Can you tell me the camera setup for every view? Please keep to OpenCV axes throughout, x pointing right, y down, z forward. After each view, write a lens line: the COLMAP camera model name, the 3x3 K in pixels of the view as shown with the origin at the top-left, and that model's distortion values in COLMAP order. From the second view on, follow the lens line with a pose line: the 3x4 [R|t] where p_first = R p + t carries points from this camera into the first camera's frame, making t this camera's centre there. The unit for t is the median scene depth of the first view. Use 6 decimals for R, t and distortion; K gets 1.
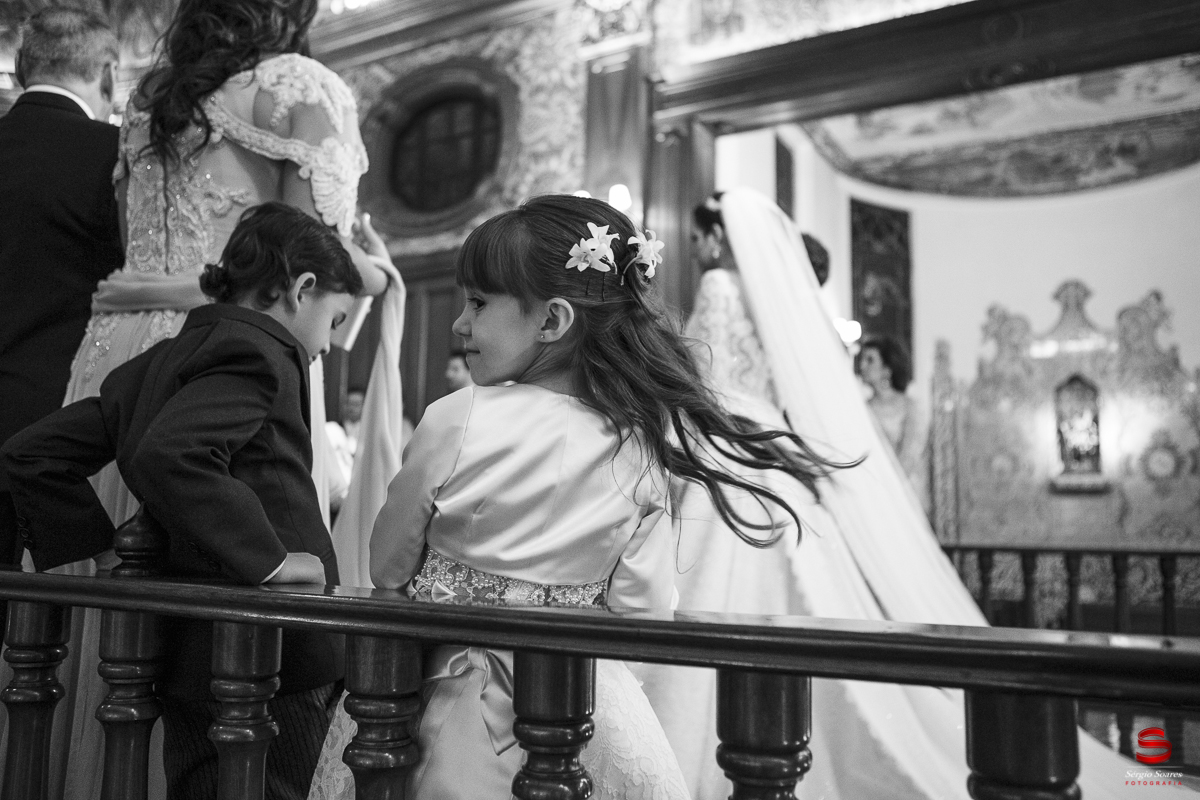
lens RADIAL K [[991.3, 0, 605.8], [0, 991.3, 380.0], [0, 0, 1]] dist [-0.033745, -0.016749]
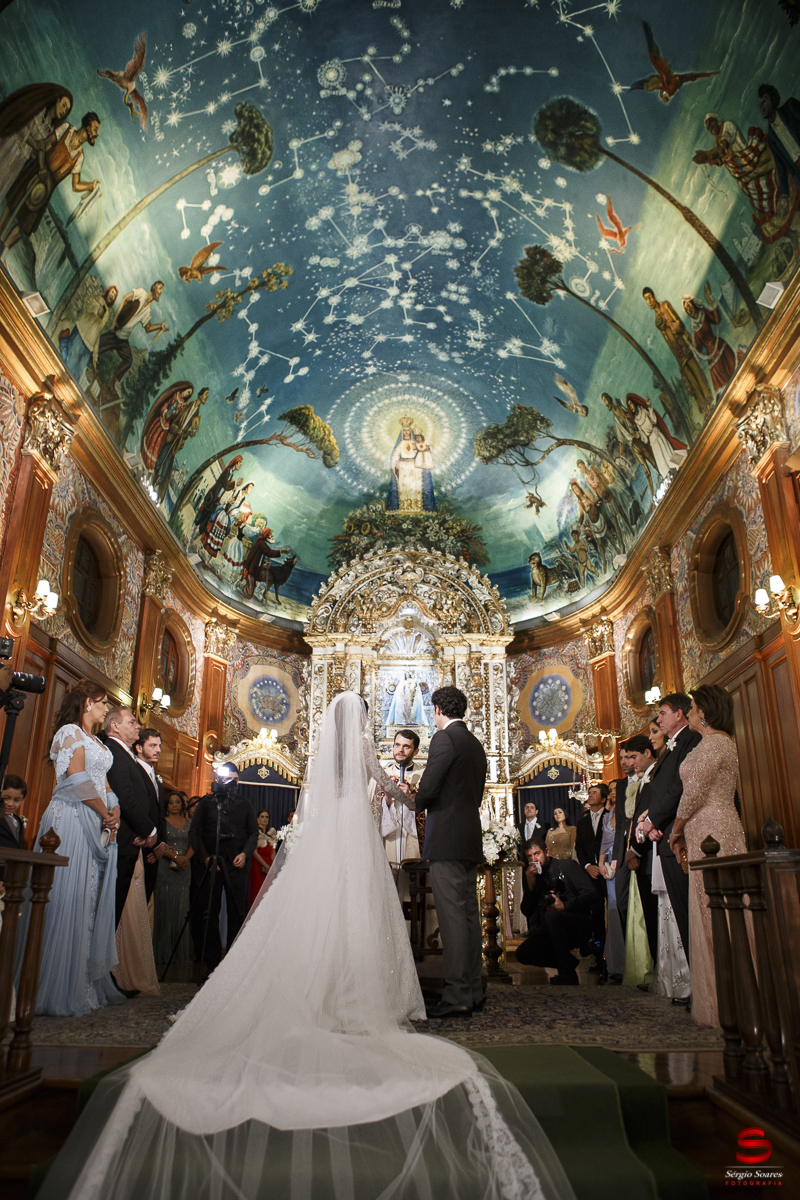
lens RADIAL K [[847.7, 0, 400.0], [0, 847.7, 599.5], [0, 0, 1]] dist [-0.098362, 0.071027]
pose [[0.460280, -0.318621, -0.828627, 0.555077], [0.134552, 0.947631, -0.289639, 0.050370], [0.877518, 0.021821, 0.479047, 0.132956]]
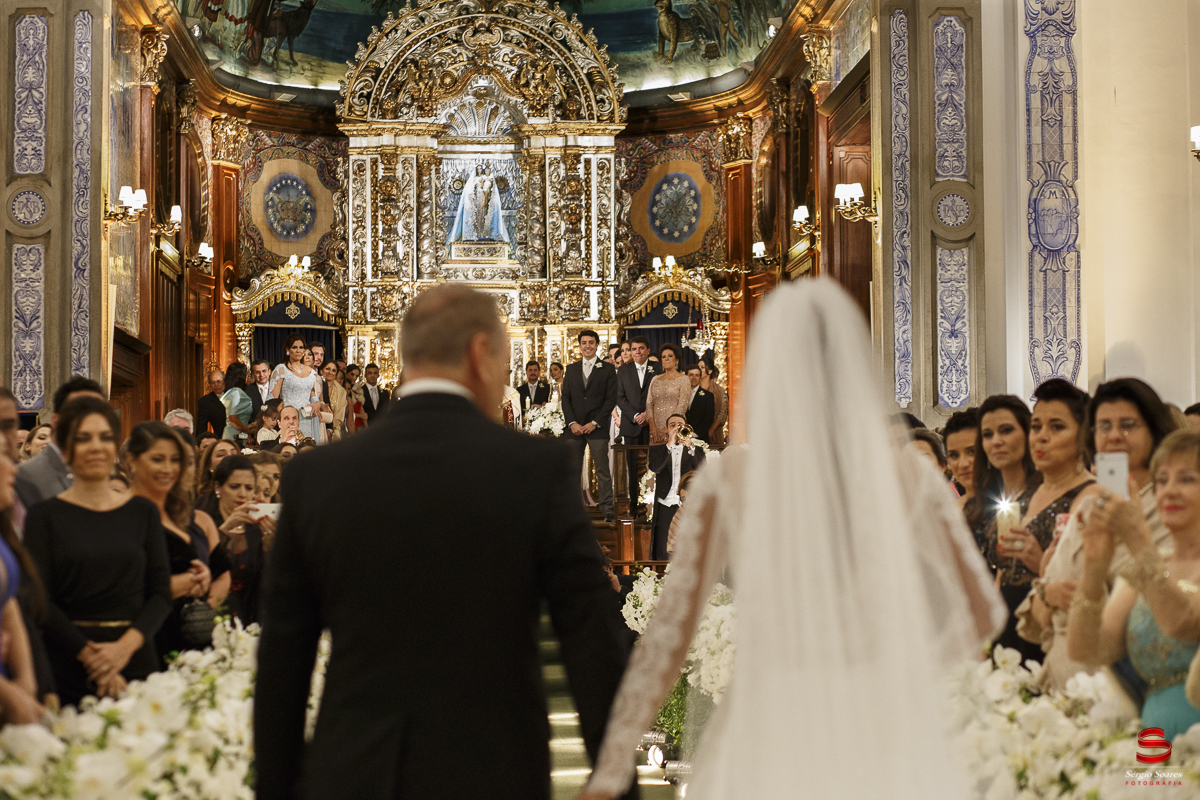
lens RADIAL K [[2939.2, 0, 605.2], [0, 2939.2, 402.4], [0, 0, 1]] dist [-0.082633, 0.000000]
pose [[0.516805, -0.050246, -0.854628, 3.001670], [0.139864, 0.989819, 0.026384, -0.059664], [0.844601, -0.133167, 0.518571, -1.236951]]
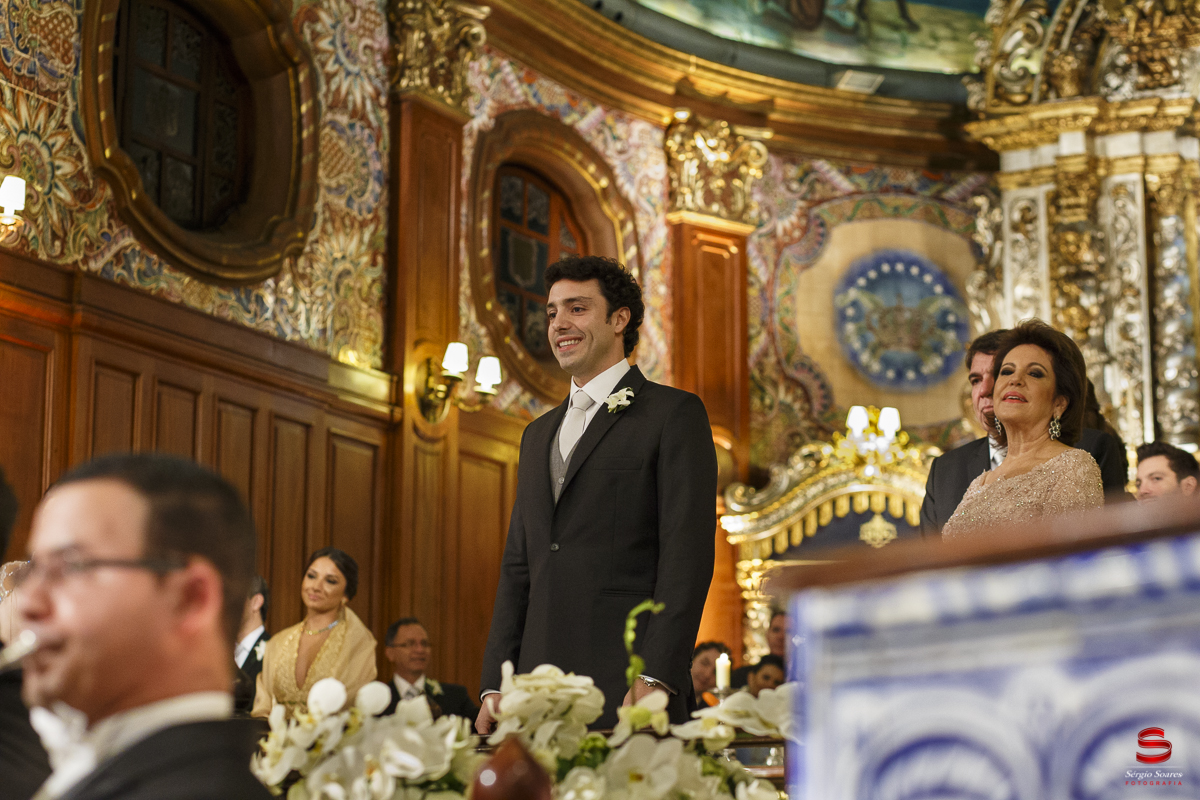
lens RADIAL K [[2939.2, 0, 599.6], [0, 2939.2, 389.8], [0, 0, 1]] dist [-0.082633, 0.000000]
pose [[0.020472, -0.200168, -0.979548, 0.941306], [0.146345, 0.969800, -0.195118, 0.127734], [0.989022, -0.139358, 0.049148, 0.430792]]
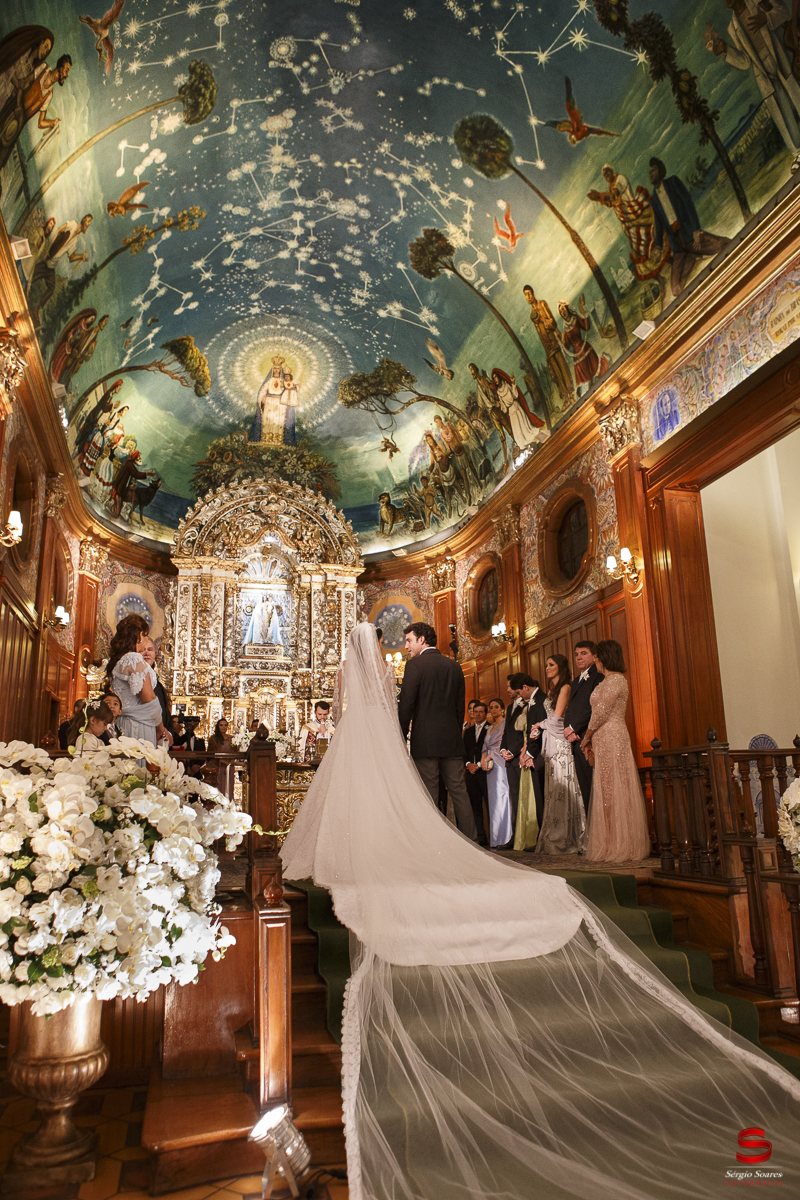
lens RADIAL K [[847.7, 0, 407.6], [0, 847.7, 601.7], [0, 0, 1]] dist [-0.098362, 0.071027]
pose [[0.686414, -0.205167, -0.697669, 0.604784], [0.139608, 0.978709, -0.150458, 0.030225], [0.713684, 0.005876, 0.700443, -0.125777]]
